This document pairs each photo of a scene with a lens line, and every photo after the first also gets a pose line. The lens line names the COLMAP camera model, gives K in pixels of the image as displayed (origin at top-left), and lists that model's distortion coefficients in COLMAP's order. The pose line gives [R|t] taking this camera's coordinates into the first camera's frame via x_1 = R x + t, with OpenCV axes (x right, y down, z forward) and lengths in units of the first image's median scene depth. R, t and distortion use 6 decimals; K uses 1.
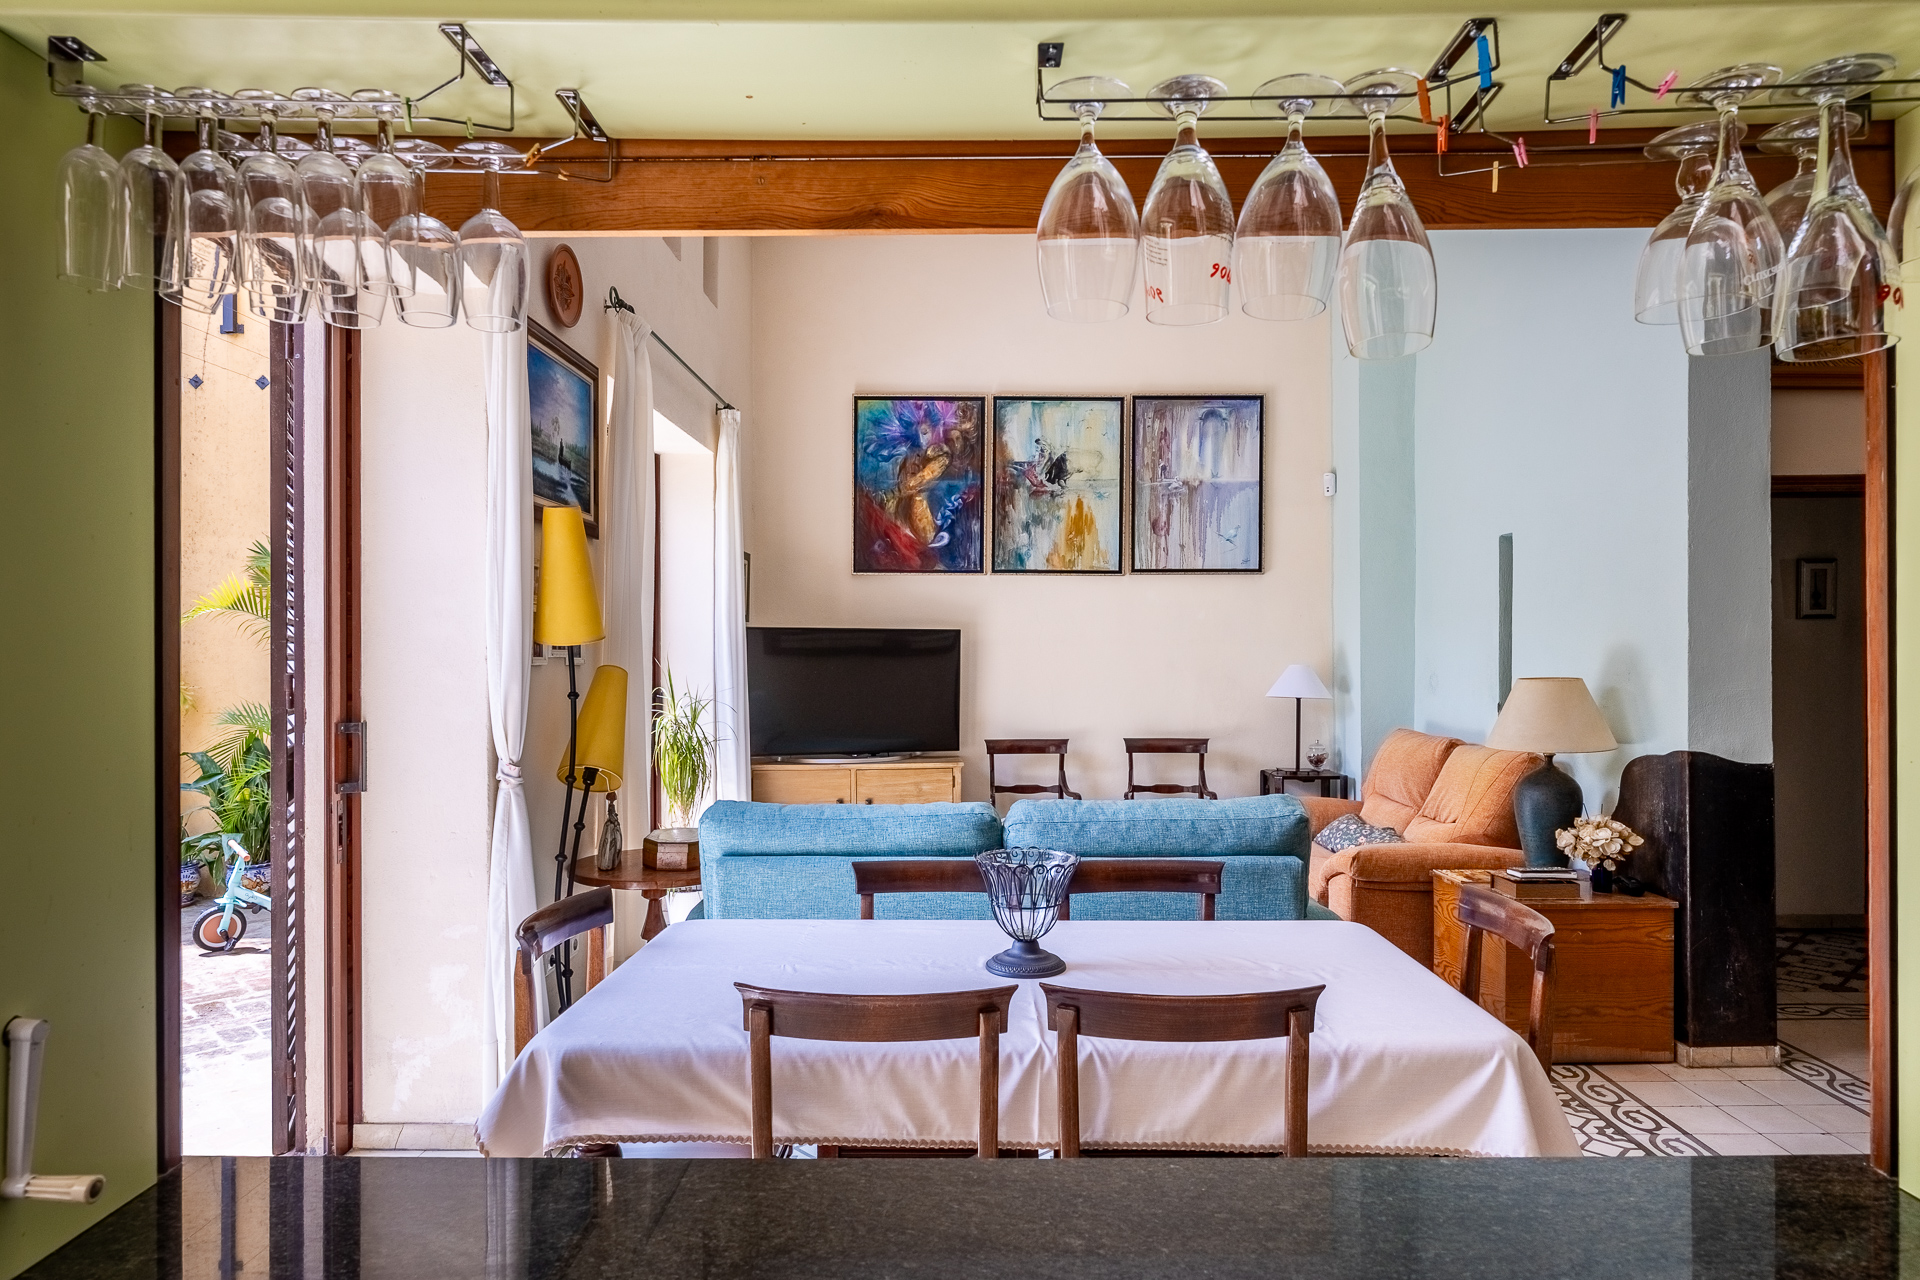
lens RADIAL K [[1086.5, 0, 1012.7], [0, 1086.5, 675.5], [0, 0, 1]] dist [0.010630, -0.006471]
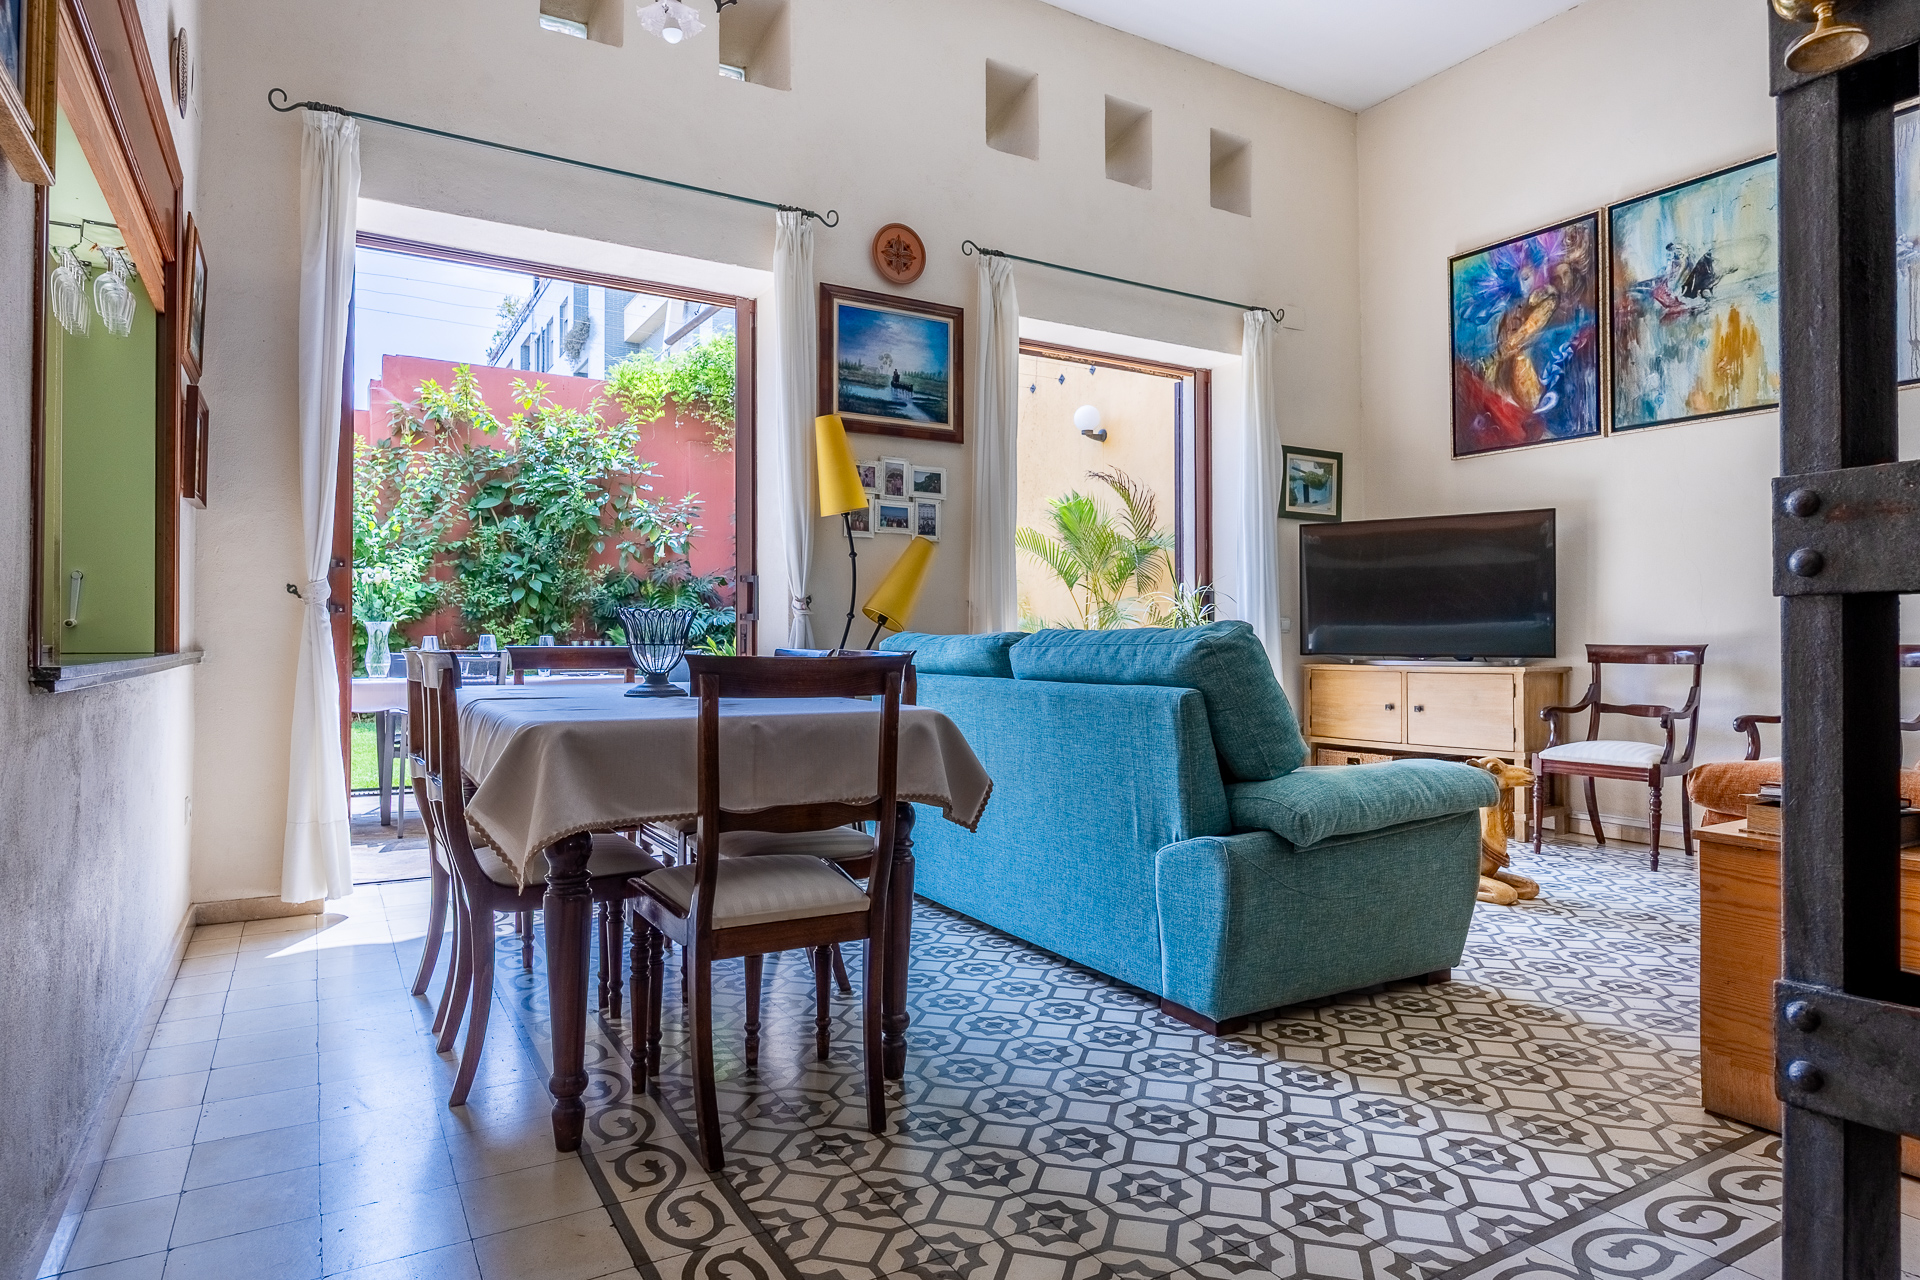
lens RADIAL K [[1086.5, 0, 955.2], [0, 1086.5, 627.8], [0, 0, 1]] dist [0.010630, -0.006471]
pose [[0.531483, -0.006223, -0.847046, 0.393620], [-0.009899, 0.999859, -0.013557, 0.060855], [0.847011, 0.015590, 0.531347, 0.190333]]
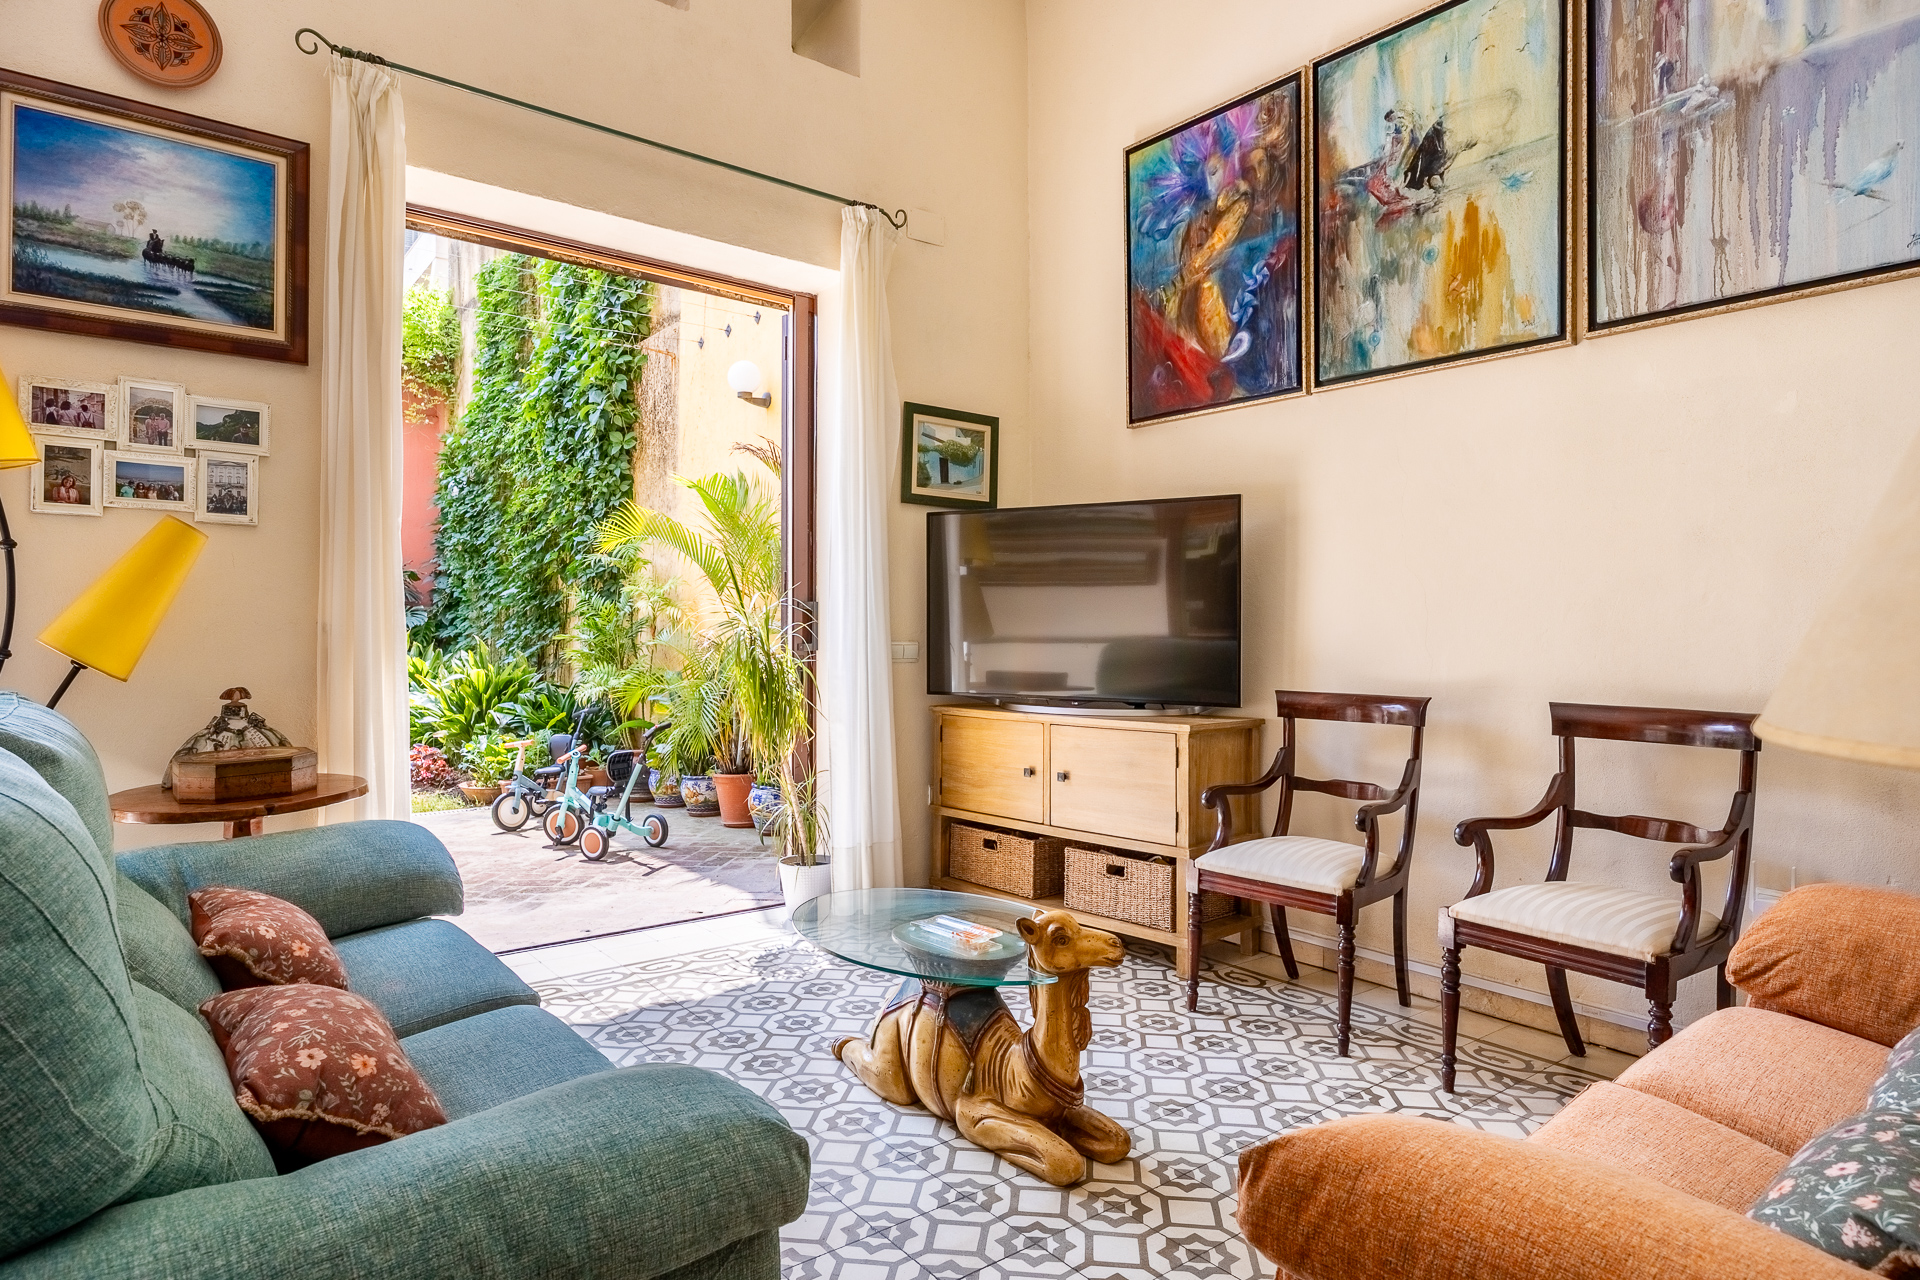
lens RADIAL K [[1086.5, 0, 941.0], [0, 1086.5, 626.9], [0, 0, 1]] dist [0.010630, -0.006471]
pose [[0.637635, 0.000538, -0.770339, 0.283953], [-0.013912, 0.999845, -0.010817, 0.034493], [0.770213, 0.017614, 0.637543, 0.511232]]
